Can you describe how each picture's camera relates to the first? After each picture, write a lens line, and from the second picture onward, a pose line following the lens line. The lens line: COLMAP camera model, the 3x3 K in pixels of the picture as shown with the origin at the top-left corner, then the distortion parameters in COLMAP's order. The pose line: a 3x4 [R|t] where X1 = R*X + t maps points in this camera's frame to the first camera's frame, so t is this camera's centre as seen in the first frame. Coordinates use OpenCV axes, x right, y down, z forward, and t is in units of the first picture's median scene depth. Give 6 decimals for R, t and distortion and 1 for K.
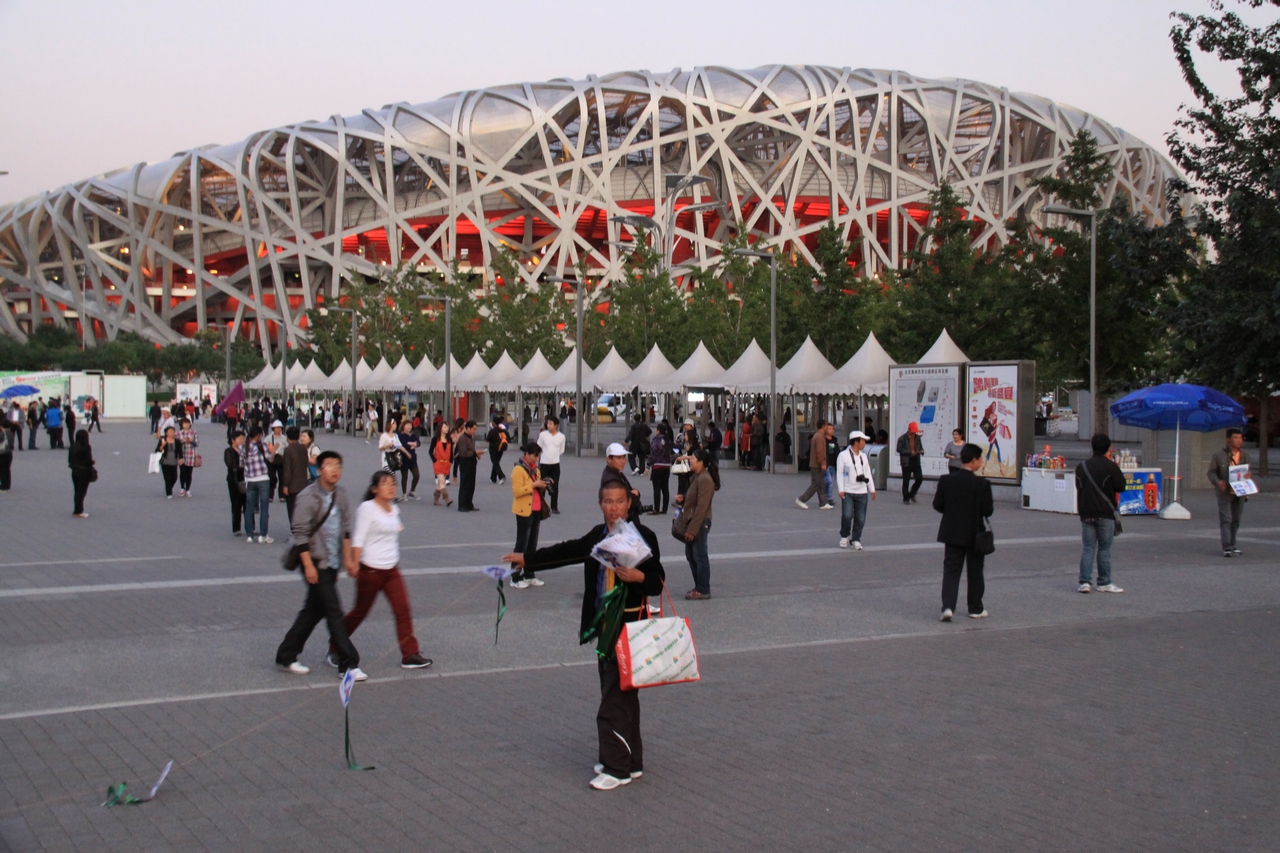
lens RADIAL K [[1621.0, 0, 652.2], [0, 1621.0, 424.6], [0, 0, 1]] dist [0.008486, 0.598022]
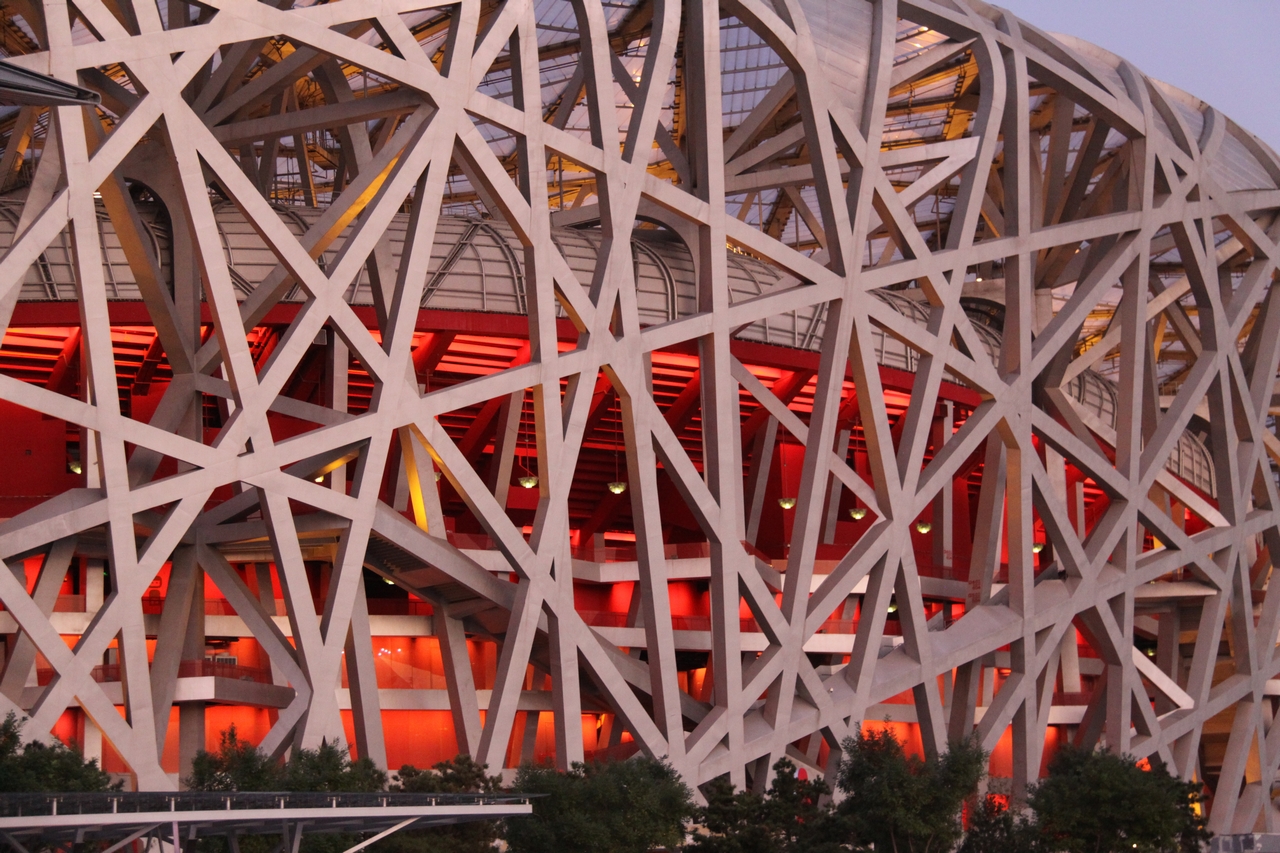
lens RADIAL K [[3024.1, 0, 640.0], [0, 3024.1, 426.5], [0, 0, 1]] dist [0.553663, 0.267087]
pose [[0.978871, -0.012243, 0.204113, 0.010470], [0.050015, 0.982221, -0.180943, -0.007627], [-0.198269, 0.187328, 0.962080, 0.442487]]
